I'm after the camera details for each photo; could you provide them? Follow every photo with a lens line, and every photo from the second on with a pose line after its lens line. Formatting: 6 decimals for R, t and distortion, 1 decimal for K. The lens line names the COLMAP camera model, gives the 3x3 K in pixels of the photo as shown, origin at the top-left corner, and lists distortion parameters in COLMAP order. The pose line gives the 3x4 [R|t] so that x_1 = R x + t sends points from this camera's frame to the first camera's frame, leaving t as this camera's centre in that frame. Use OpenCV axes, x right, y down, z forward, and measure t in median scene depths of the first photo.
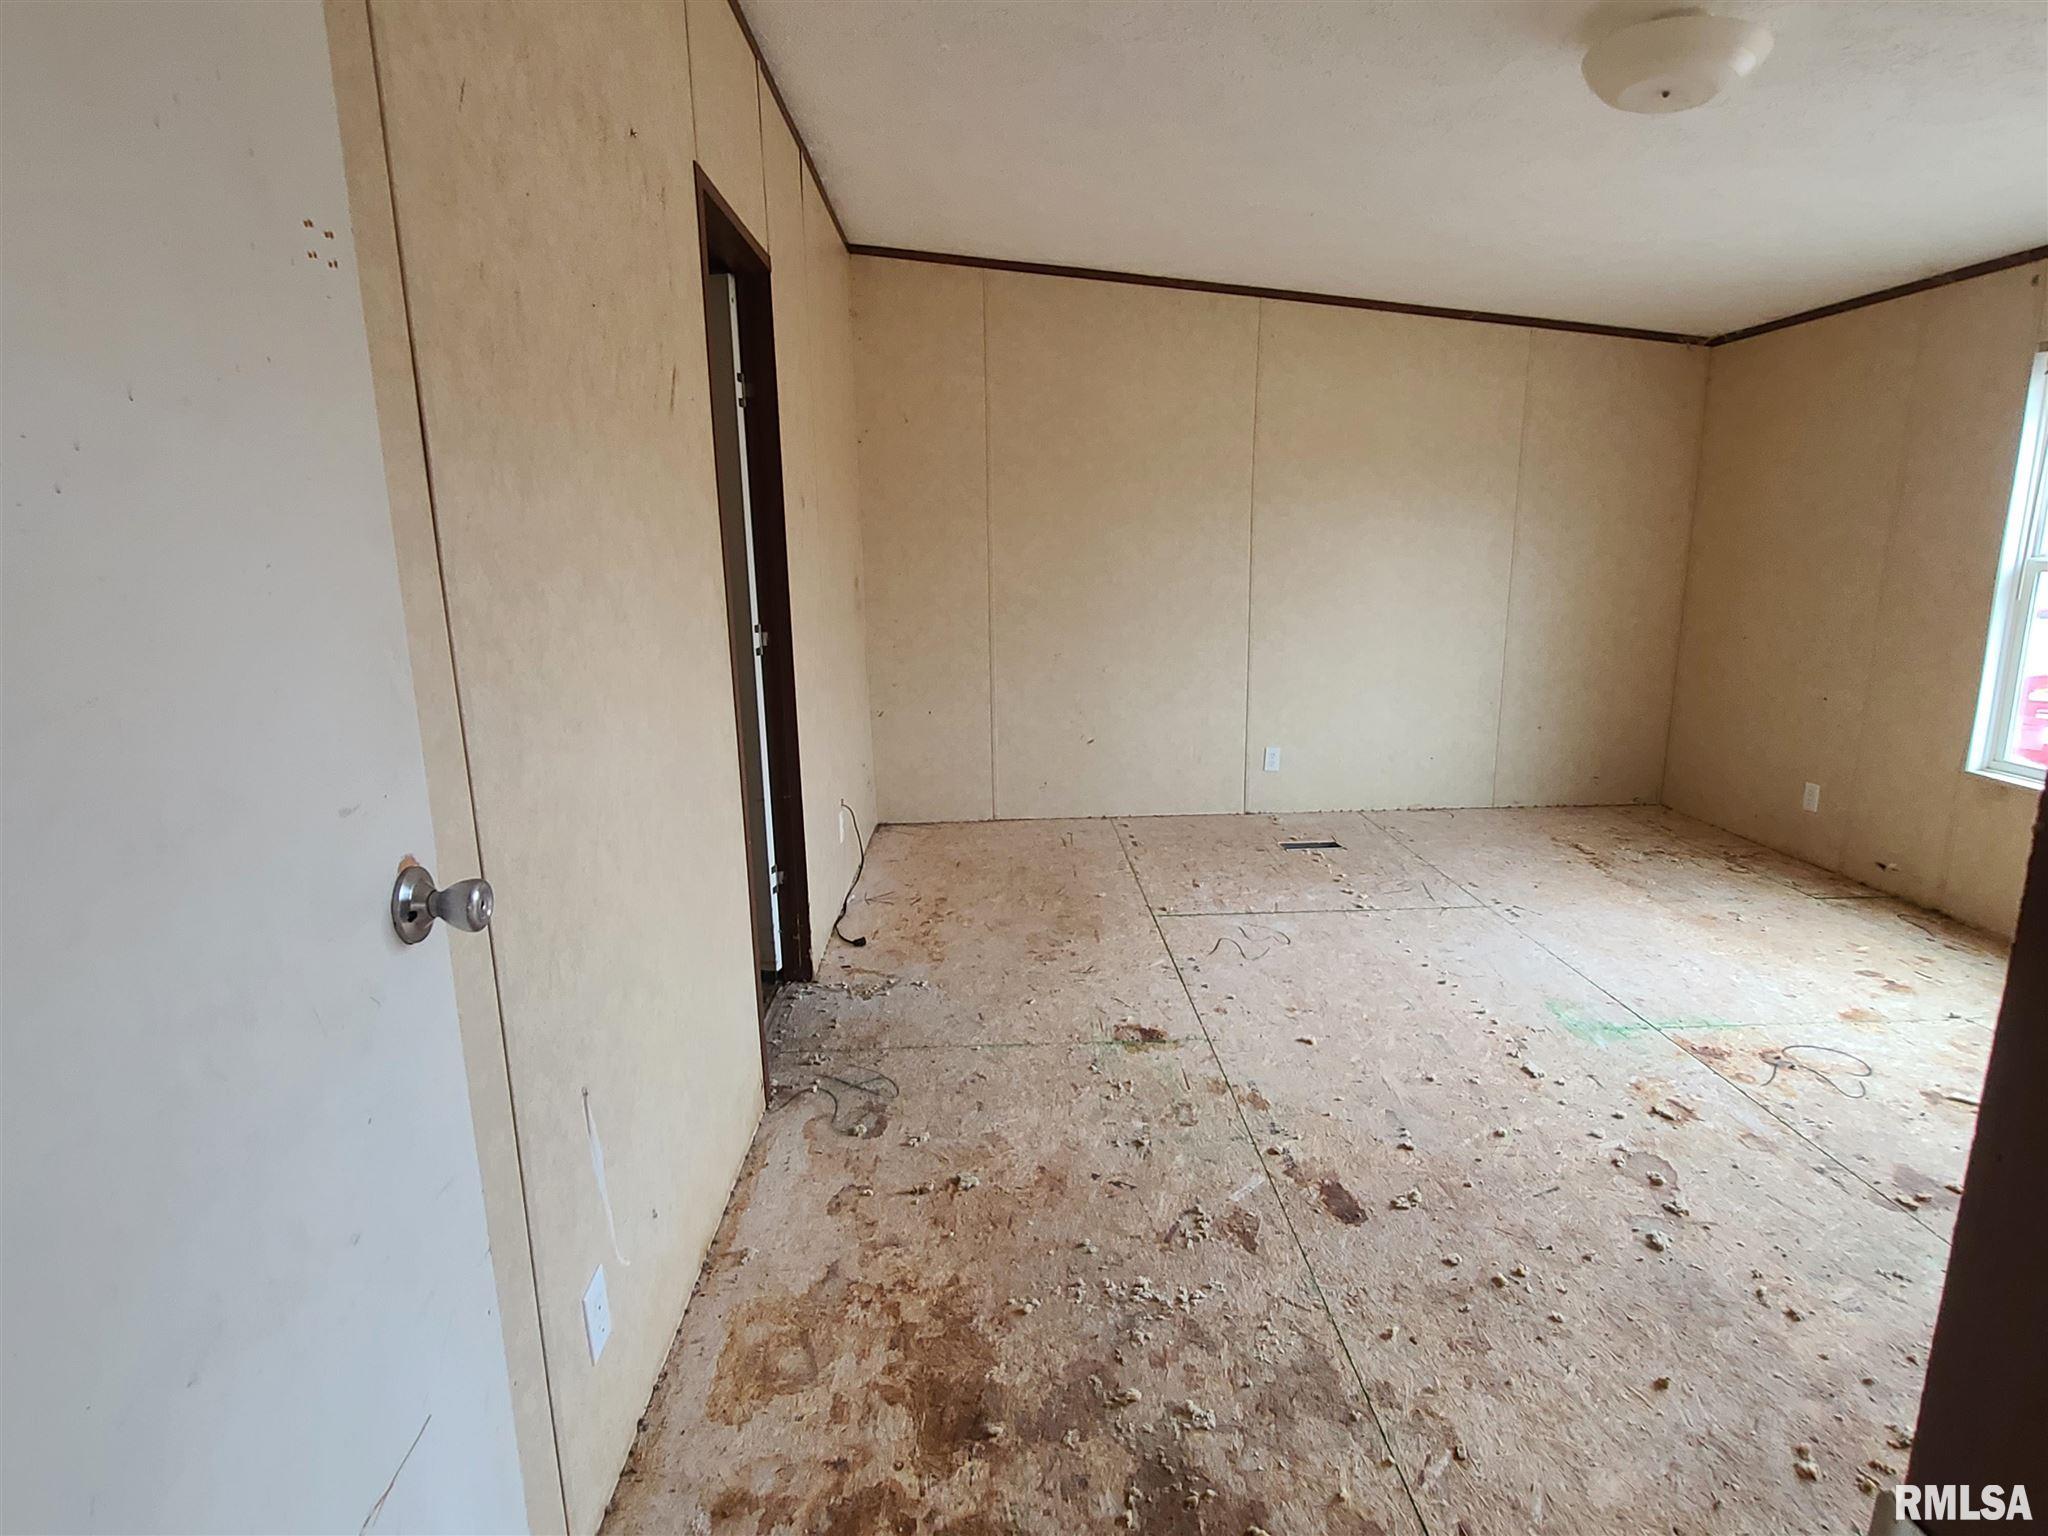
lens RADIAL K [[1047.4, 0, 1022.8], [0, 1047.4, 765.8], [0, 0, 1]] dist [-0.004227, 0.000149]
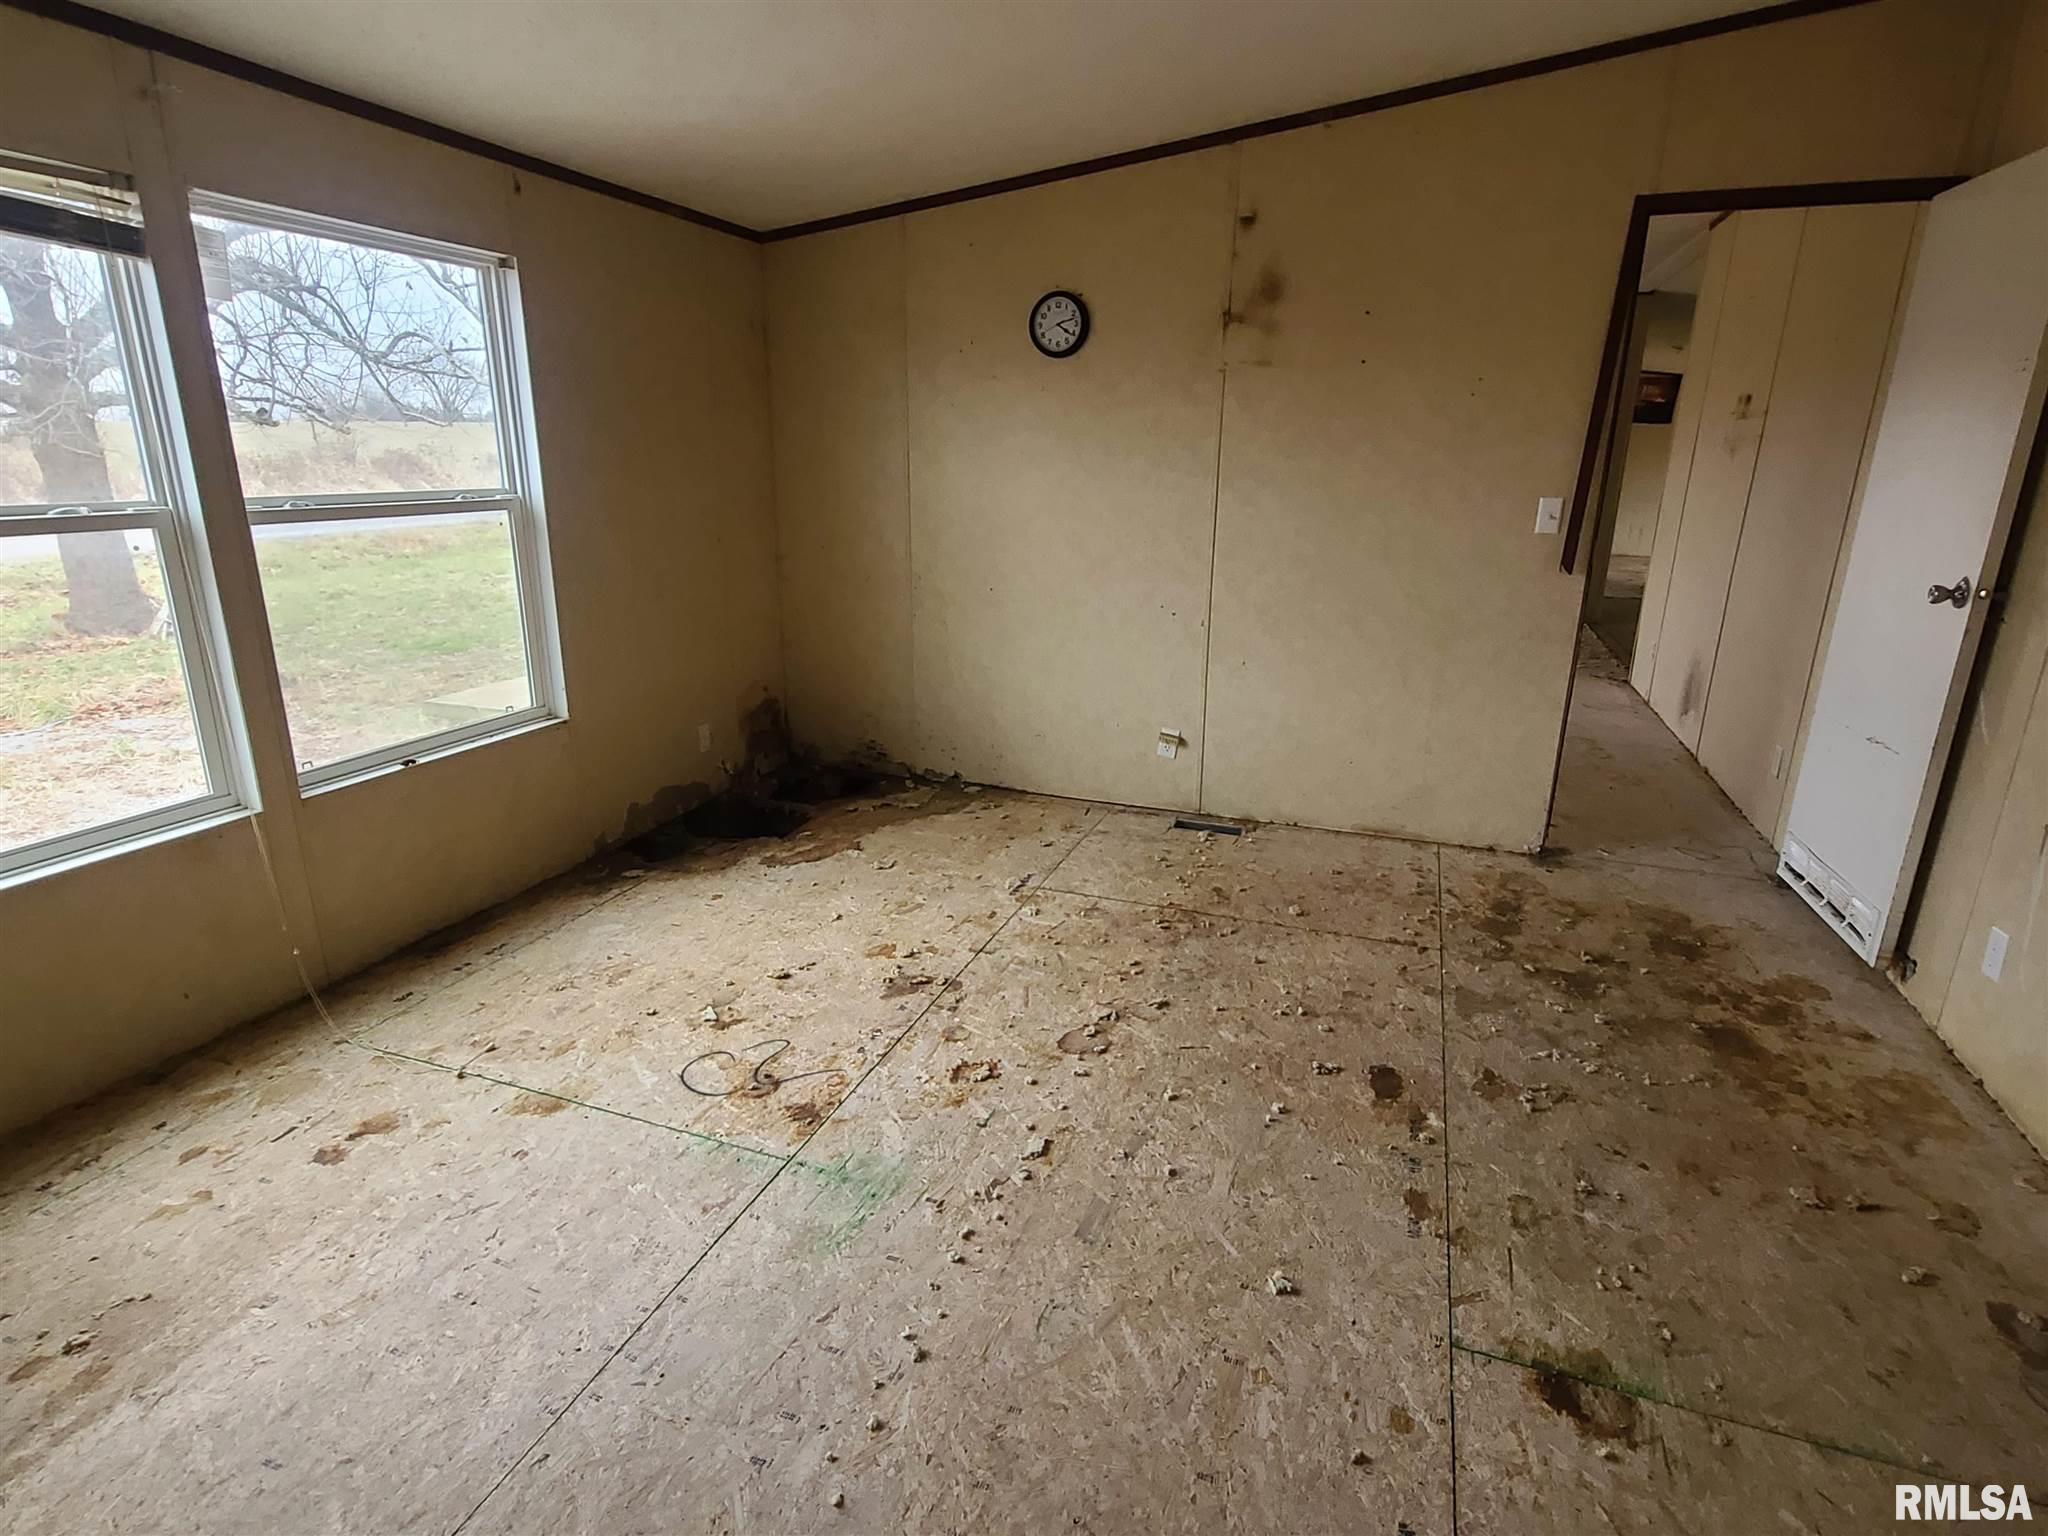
lens RADIAL K [[1047.4, 0, 1022.0], [0, 1047.4, 764.0], [0, 0, 1]] dist [-0.004227, 0.000149]
pose [[-0.924762, -0.096265, 0.368170, 0.276161], [0.090234, 0.884415, 0.457895, -0.403139], [-0.369694, 0.456665, -0.809186, 1.814525]]
